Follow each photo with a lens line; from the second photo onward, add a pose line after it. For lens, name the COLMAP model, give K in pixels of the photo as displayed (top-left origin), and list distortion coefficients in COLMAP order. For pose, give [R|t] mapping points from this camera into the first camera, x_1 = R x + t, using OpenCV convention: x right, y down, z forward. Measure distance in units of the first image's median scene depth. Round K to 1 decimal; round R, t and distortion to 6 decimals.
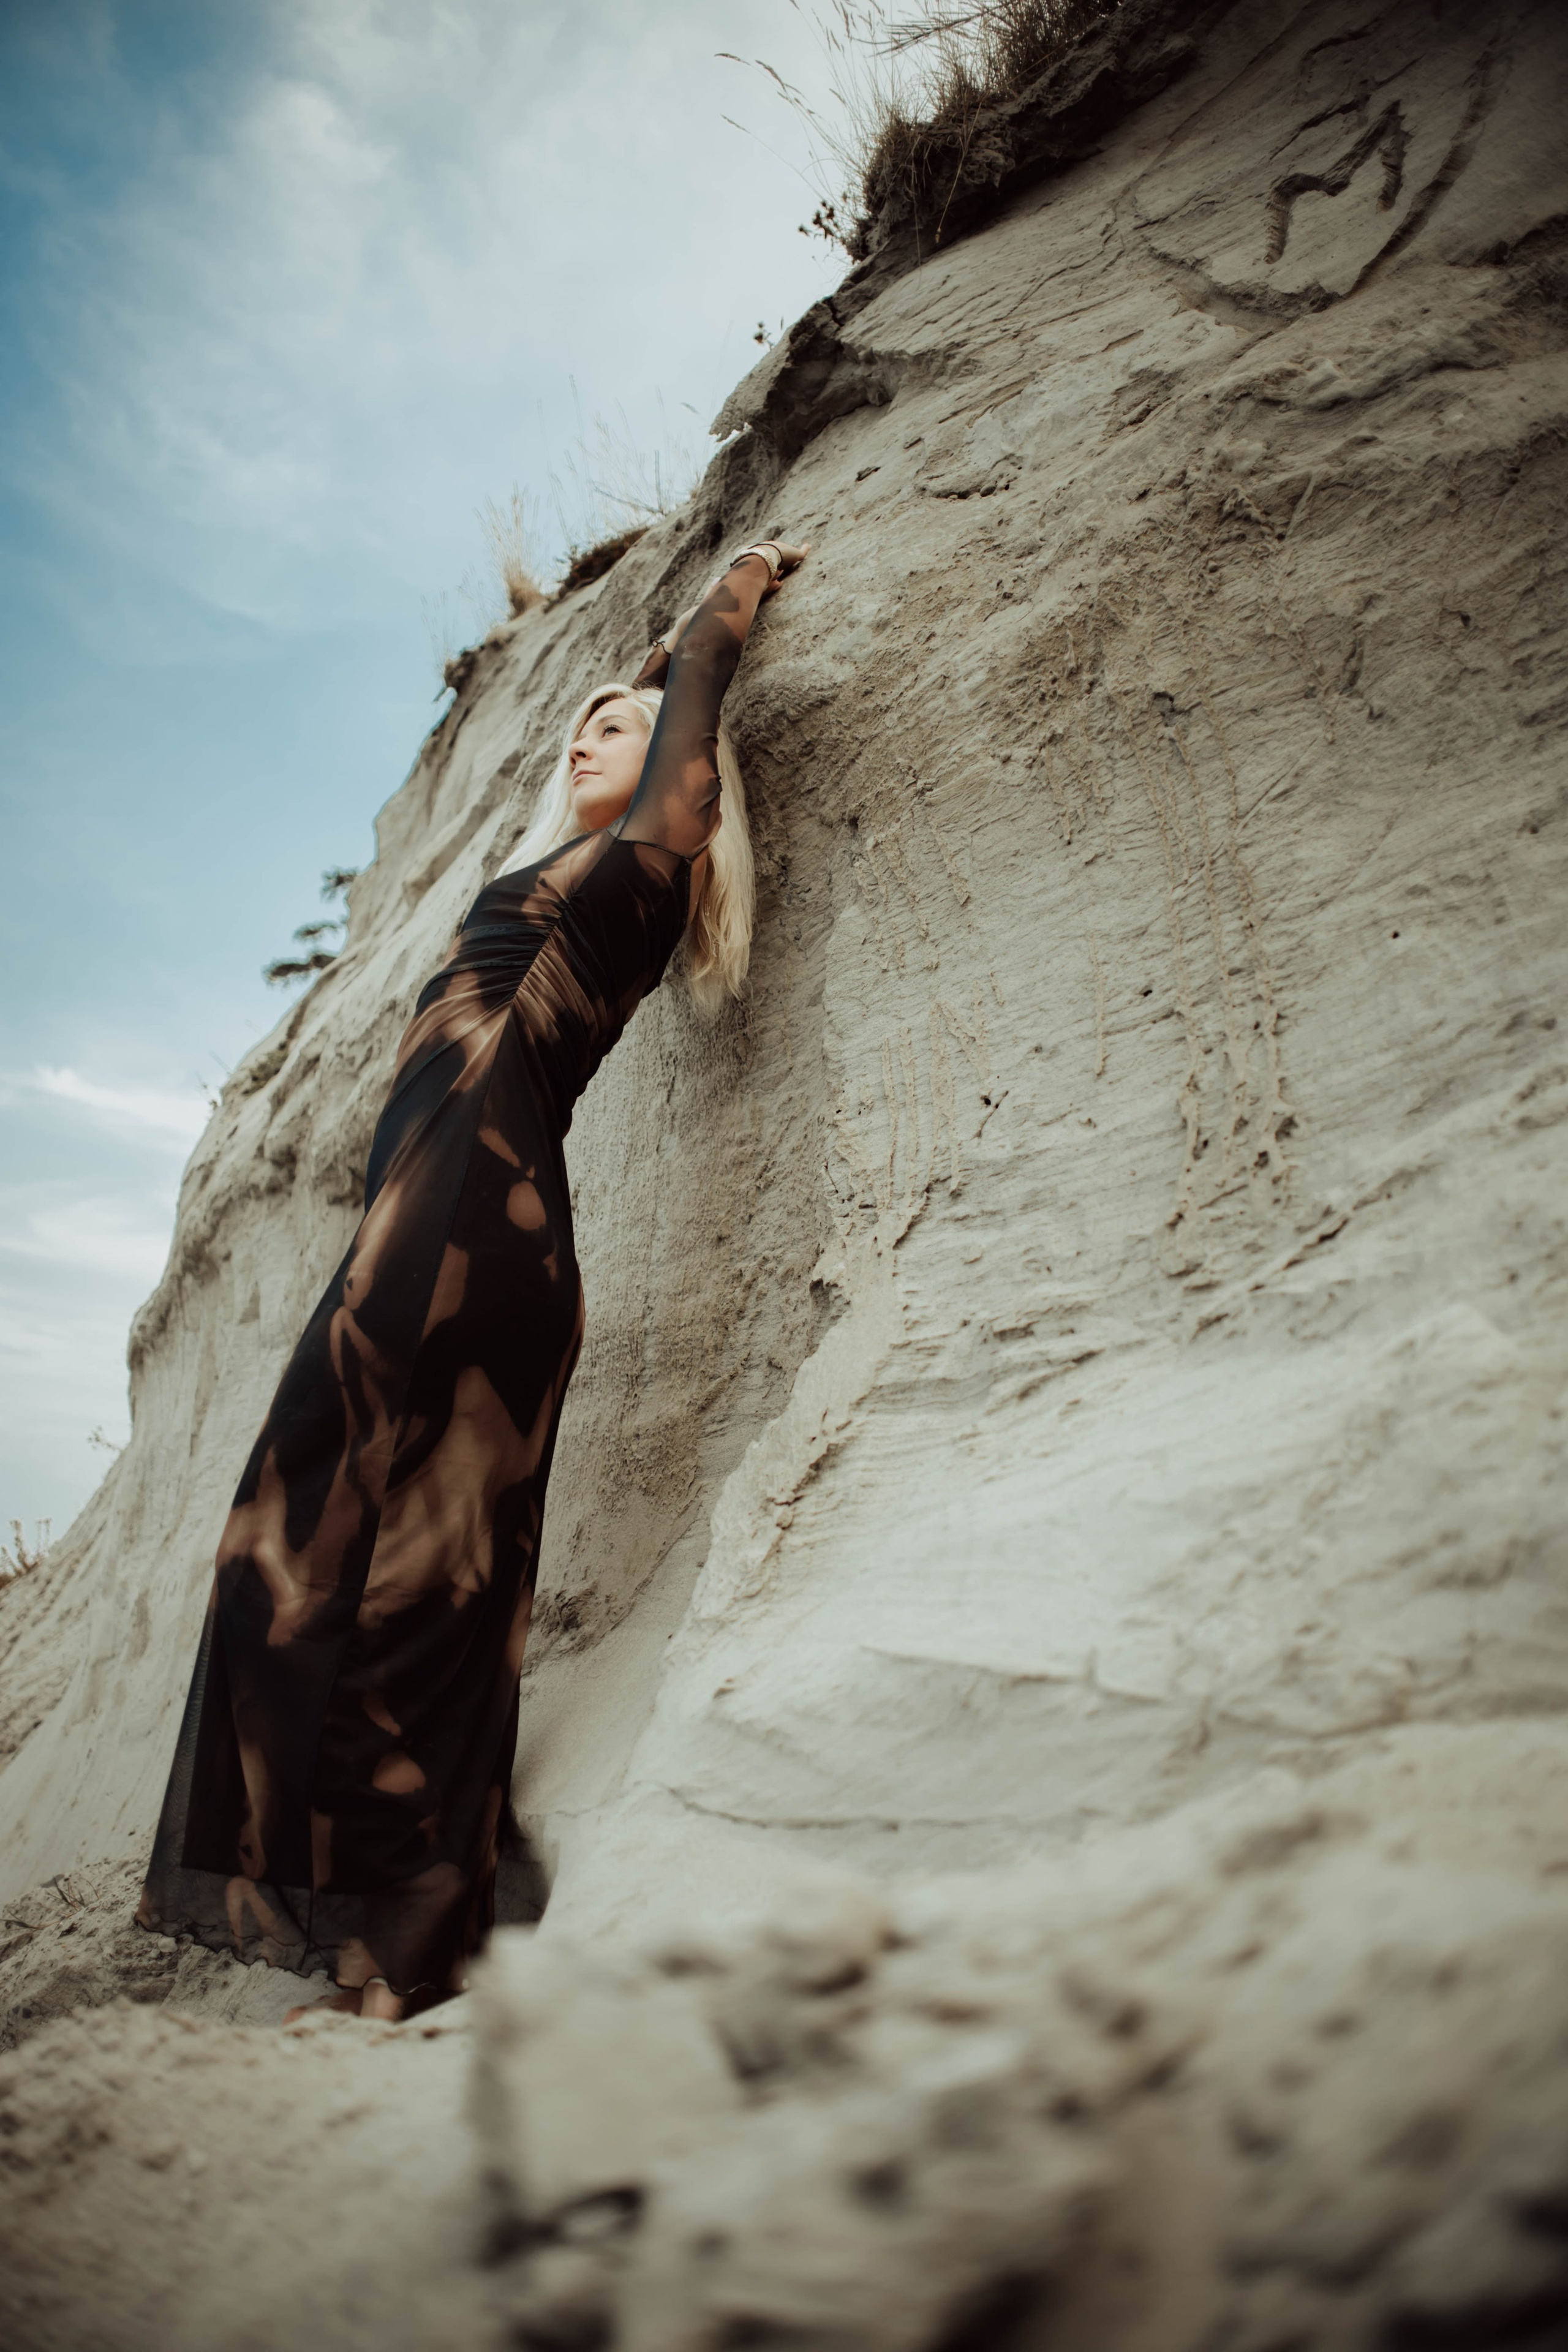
lens RADIAL K [[1622.9, 0, 784.0], [0, 1622.9, 1176.0], [0, 0, 1]] dist [-0.181799, 0.060026]
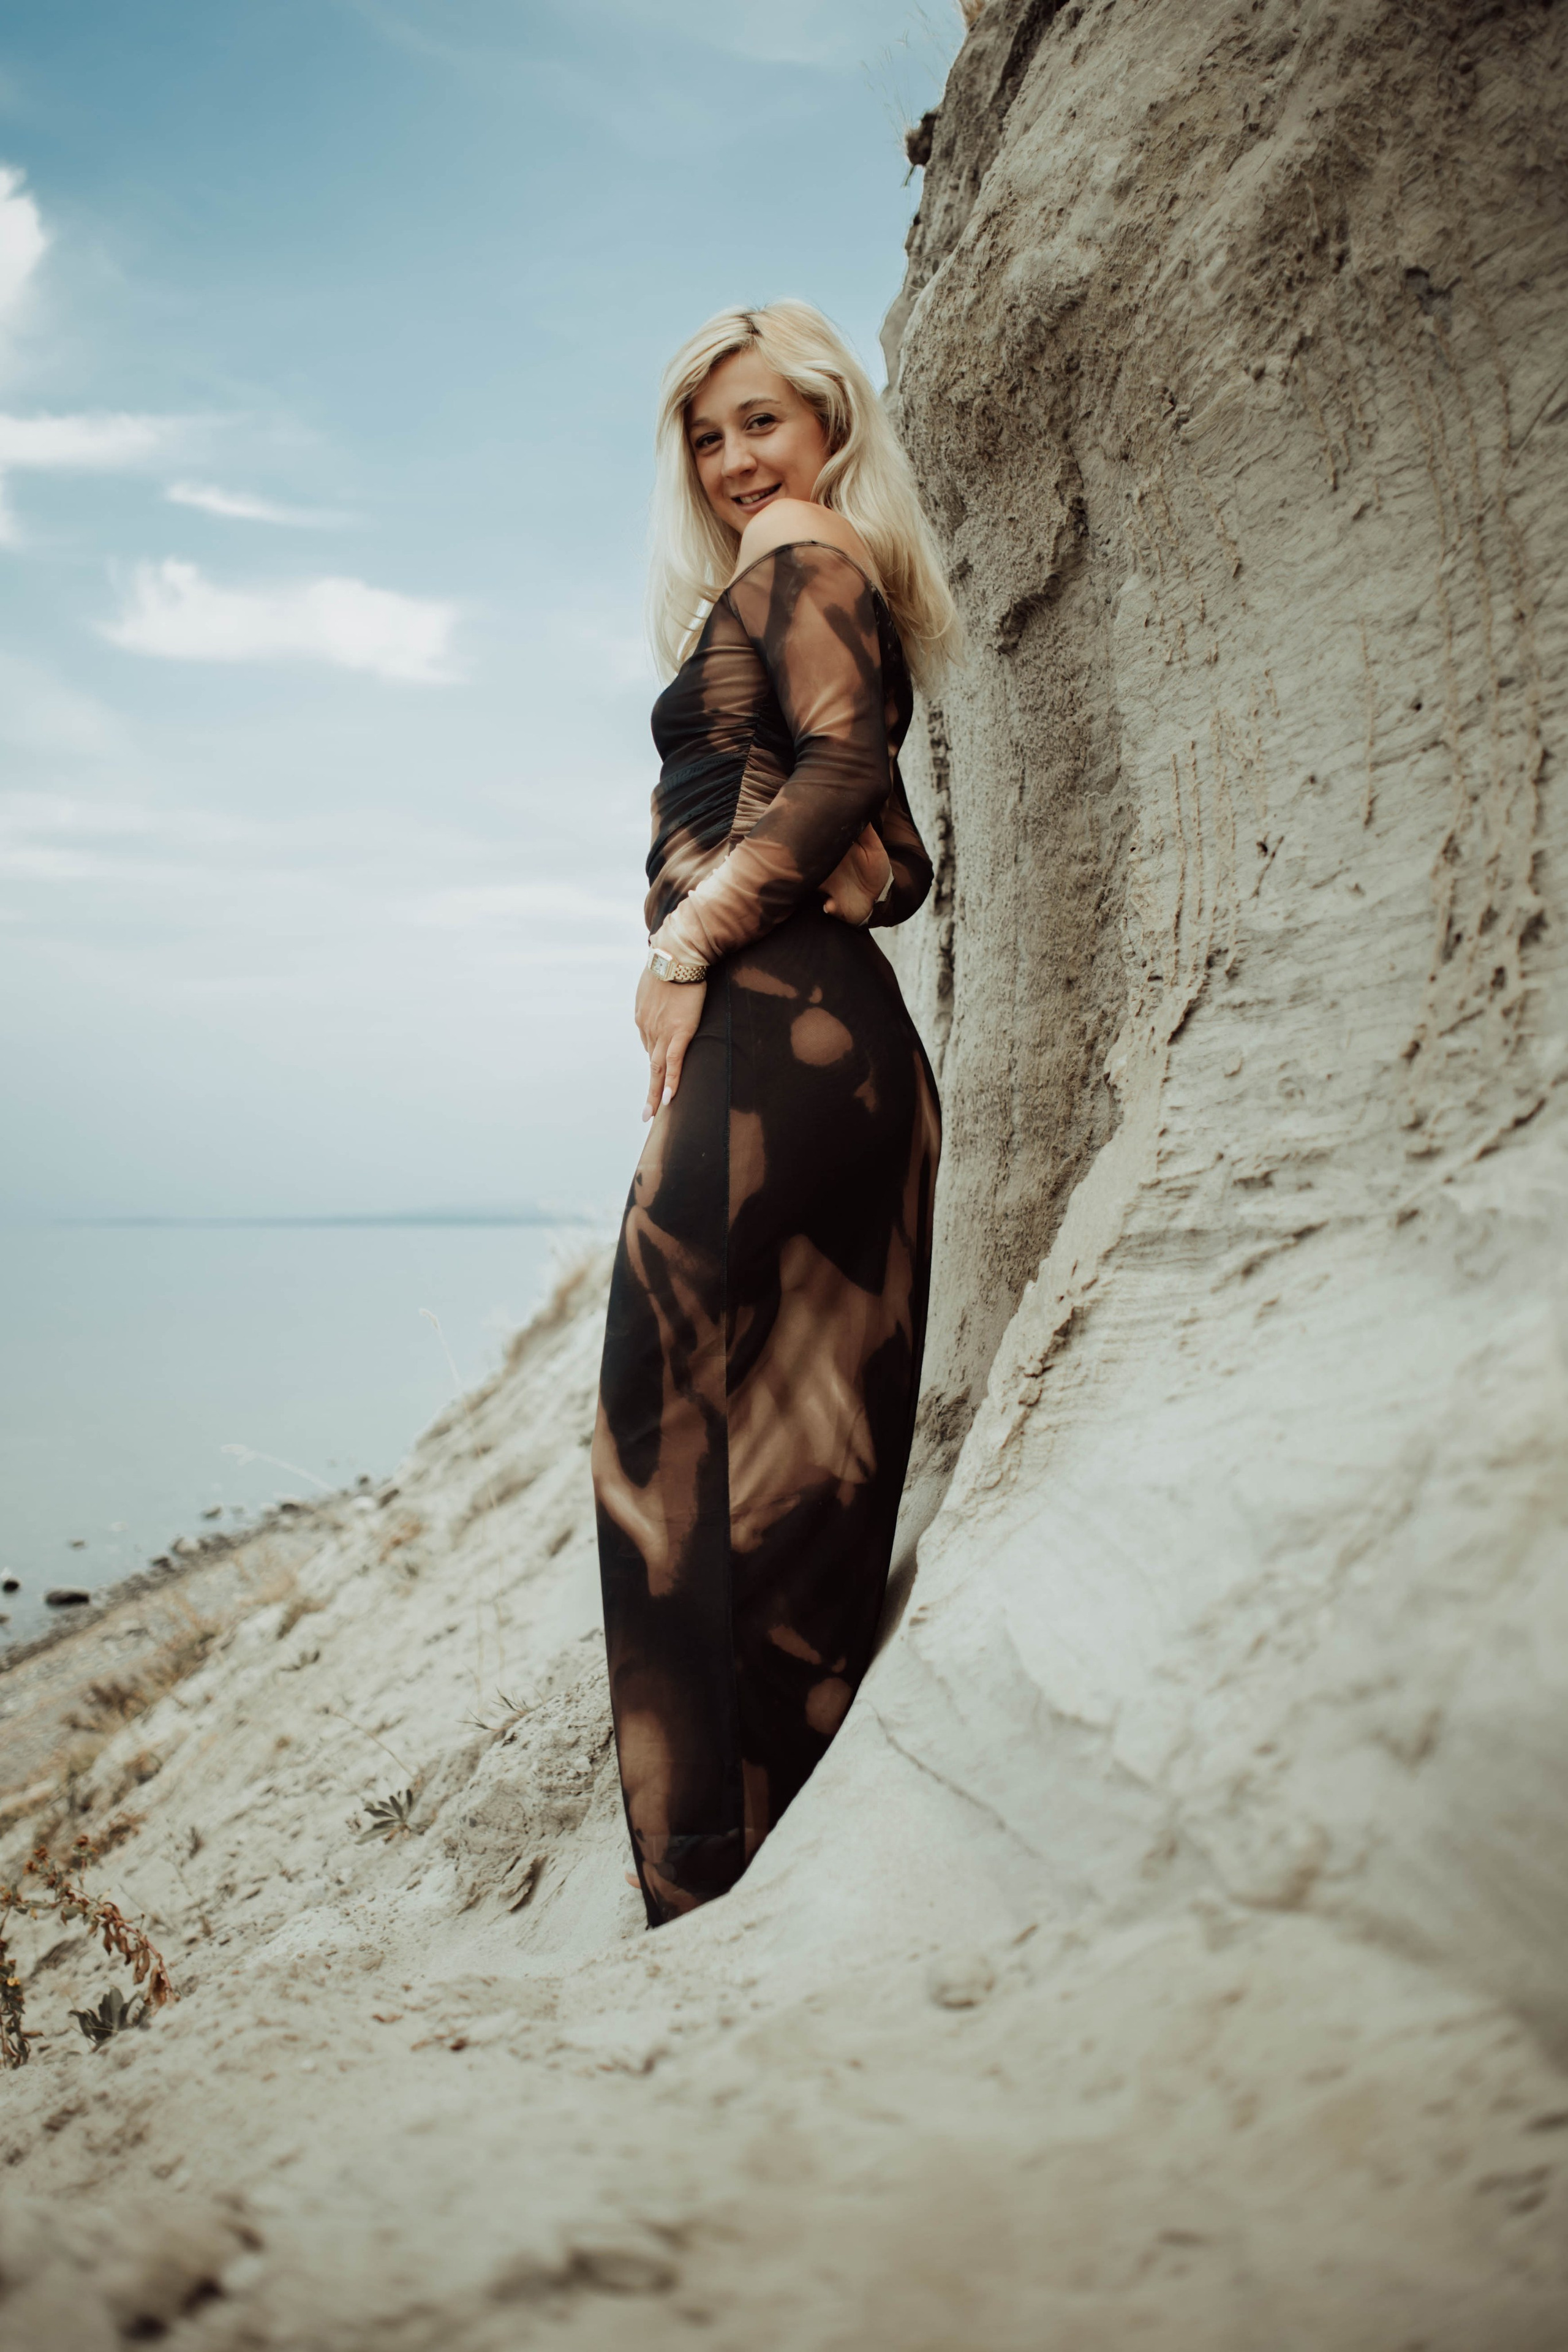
lens RADIAL K [[1940.7, 0, 755.7], [0, 1940.7, 1093.3], [0, 0, 1]] dist [-0.173092, 0.055384]
pose [[0.906040, -0.076194, -0.416277, 0.288257], [0.165258, 0.969259, 0.182281, -0.145556], [0.389592, -0.233947, 0.890779, 0.056154]]
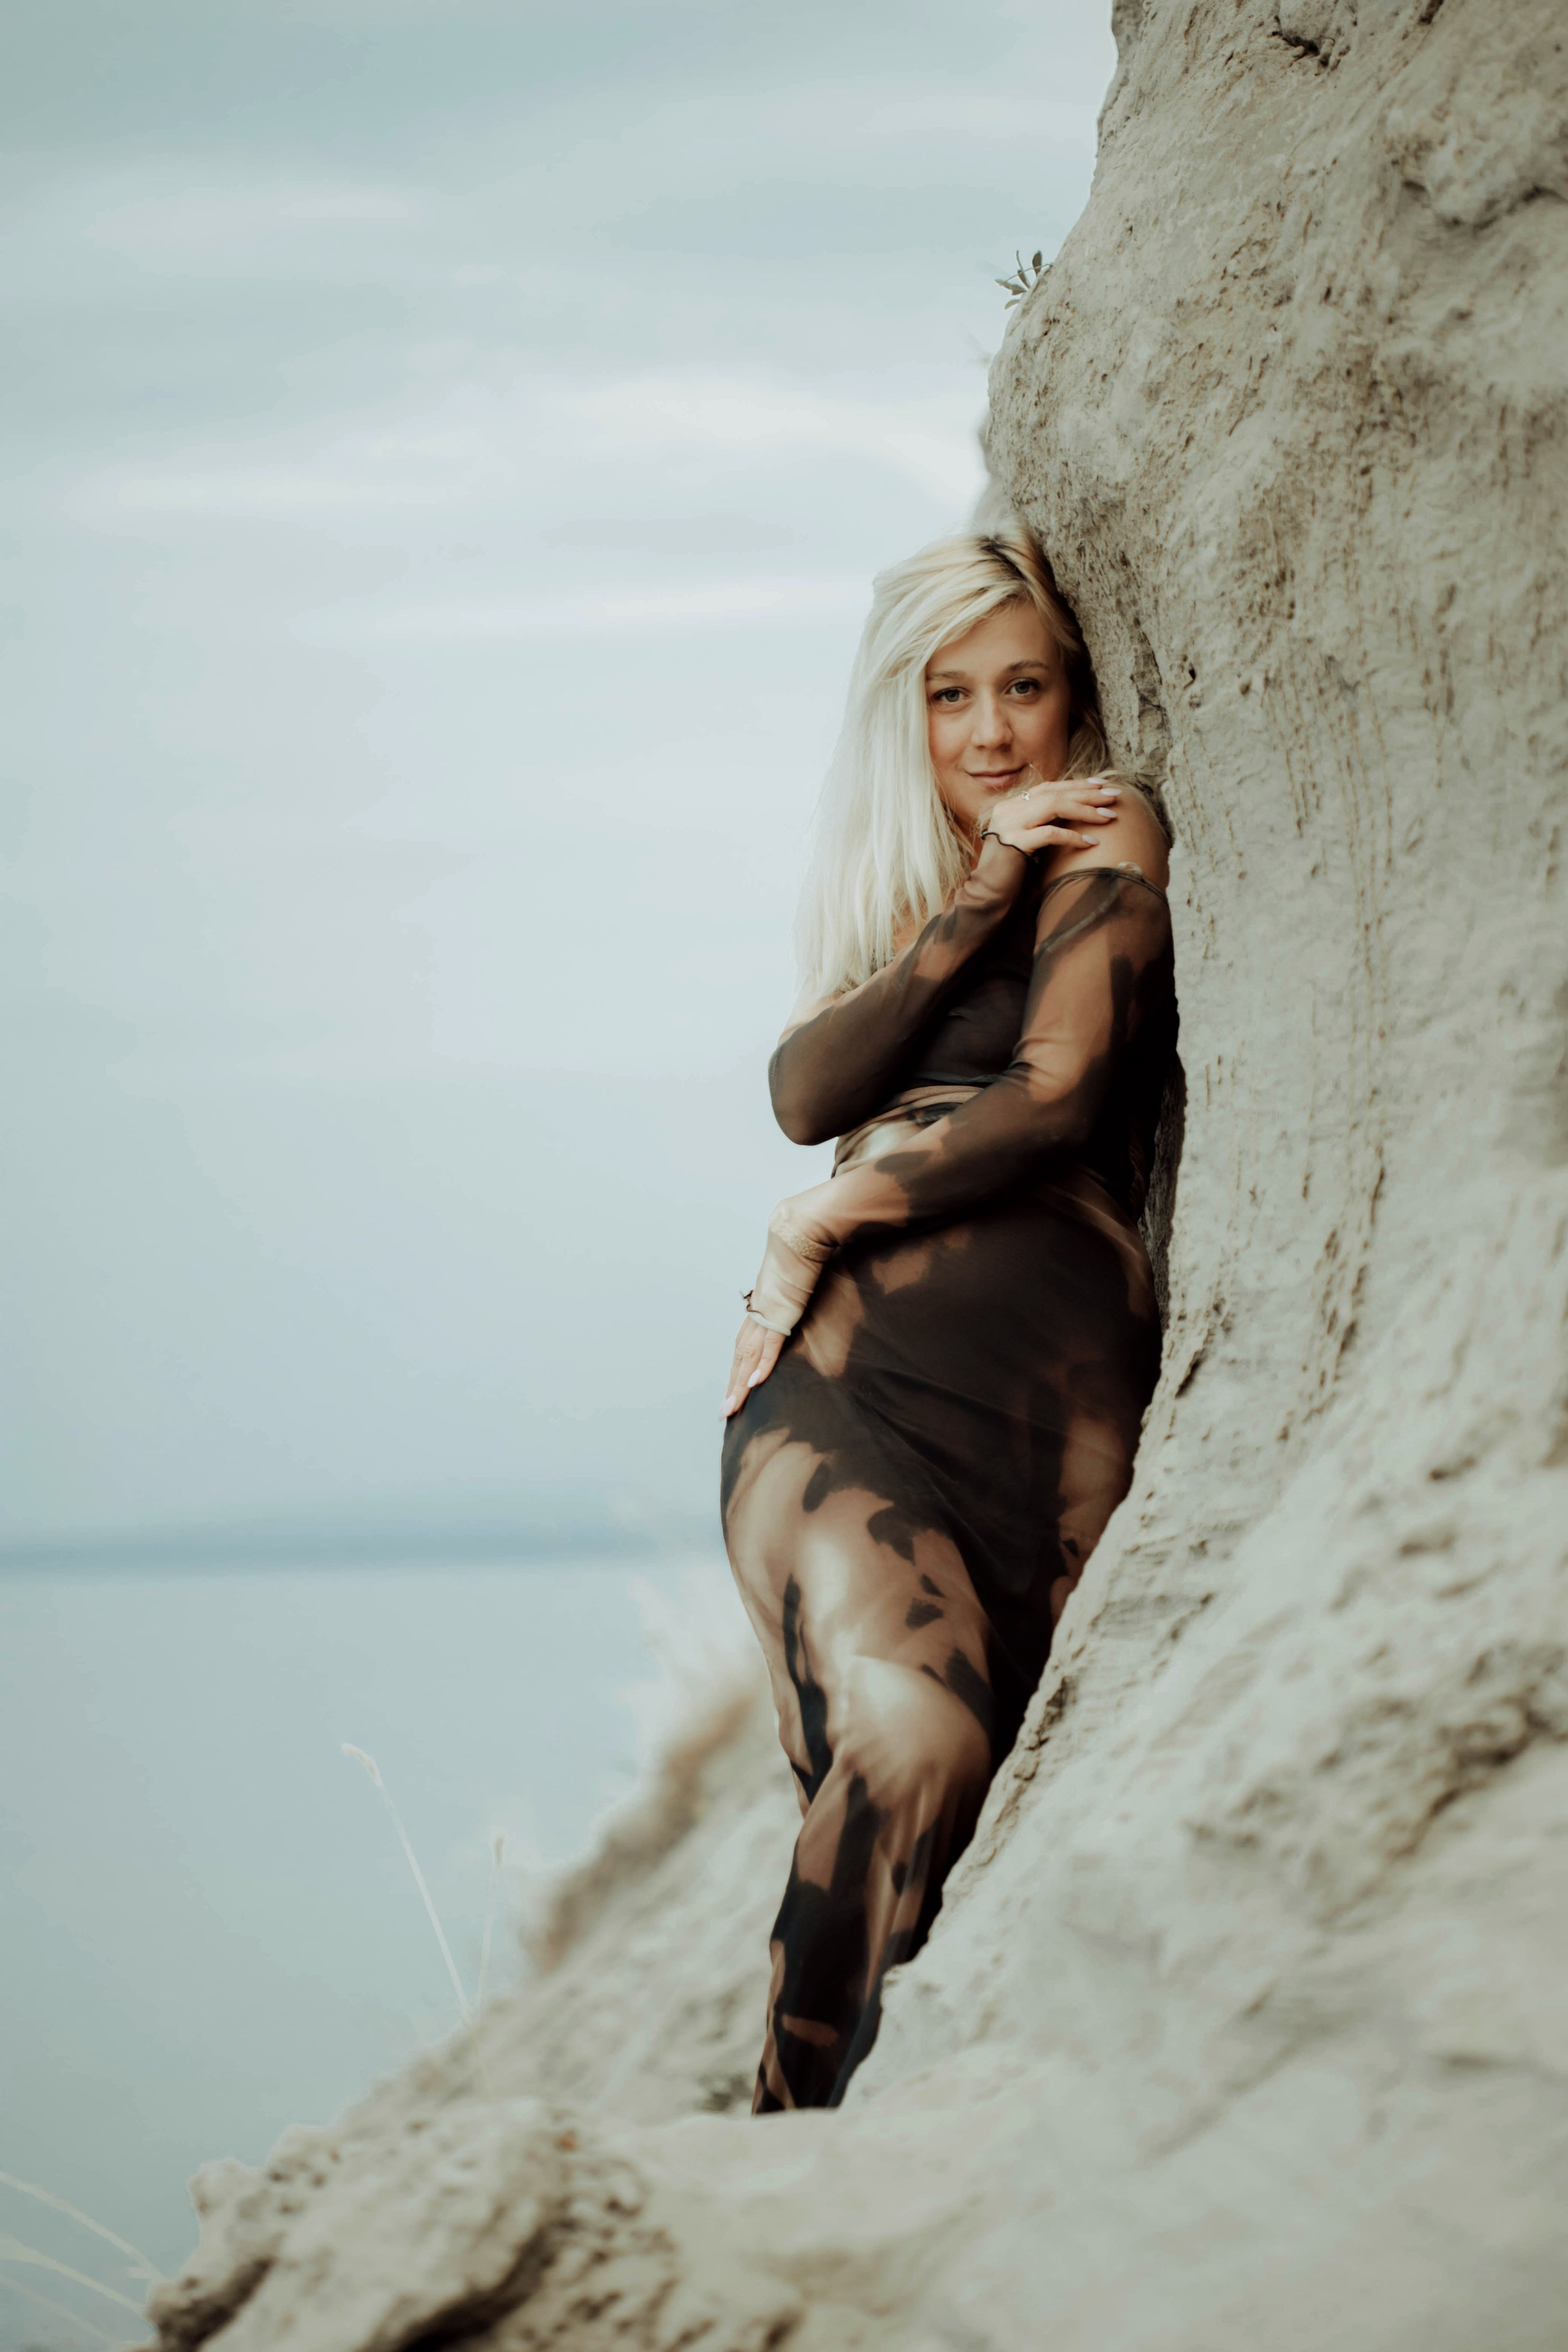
lens RADIAL K [[6683.3, 0, 784.0], [0, 6683.3, 1176.0], [0, 0, 1]] dist [0.021351, -10.840784]
pose [[0.863689, -0.092544, -0.495456, 1.523537], [0.205674, 0.962144, 0.178822, -0.677205], [0.460151, -0.256349, 0.850027, -1.789653]]
